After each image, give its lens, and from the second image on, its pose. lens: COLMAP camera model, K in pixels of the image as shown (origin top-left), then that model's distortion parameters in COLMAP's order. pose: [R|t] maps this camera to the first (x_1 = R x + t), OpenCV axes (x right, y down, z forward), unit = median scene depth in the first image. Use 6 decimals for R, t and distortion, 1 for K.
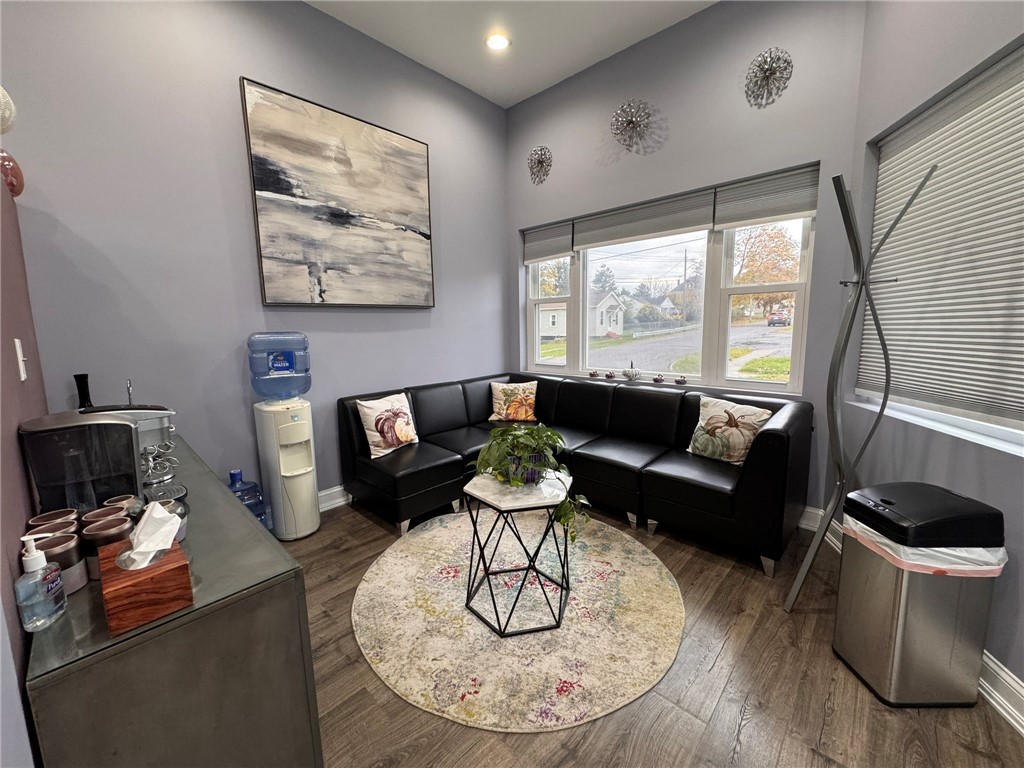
lens RADIAL K [[408.0, 0, 511.2], [0, 408.0, 381.6], [0, 0, 1]] dist [-0.002259, -0.000091]
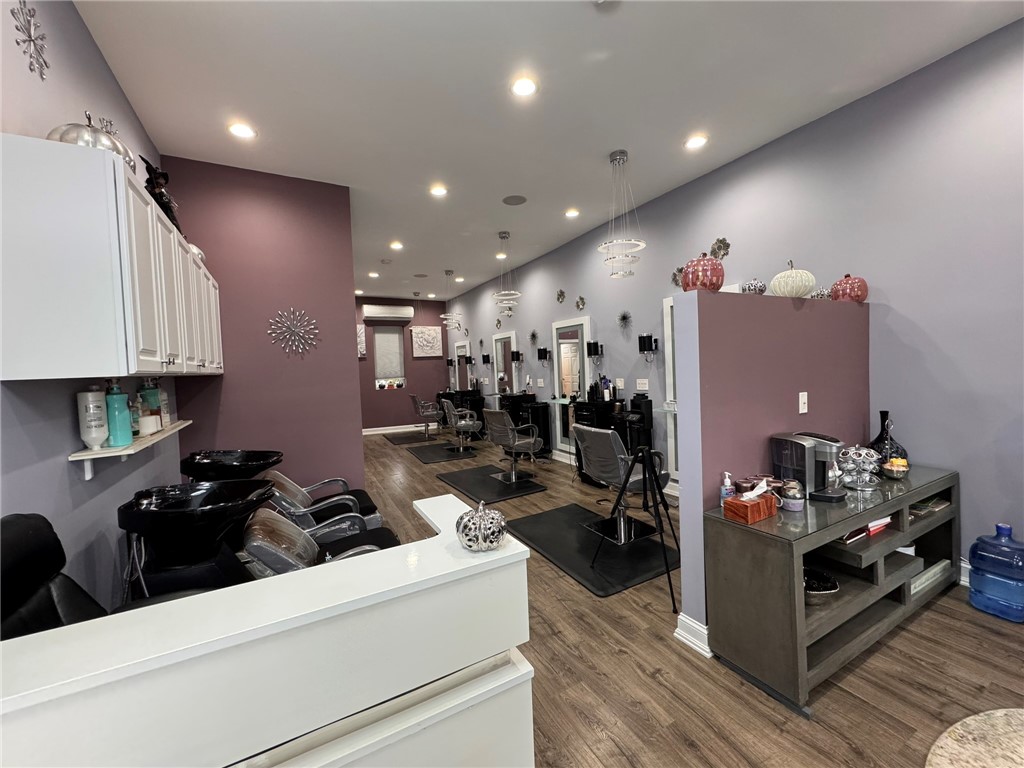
lens RADIAL K [[408.0, 0, 511.2], [0, 408.0, 381.6], [0, 0, 1]] dist [-0.002259, -0.000091]
pose [[-0.310870, 0.062768, -0.948377, 0.869209], [-0.081208, 0.992414, 0.092302, -0.172830], [0.946977, 0.105710, -0.303415, 0.182979]]
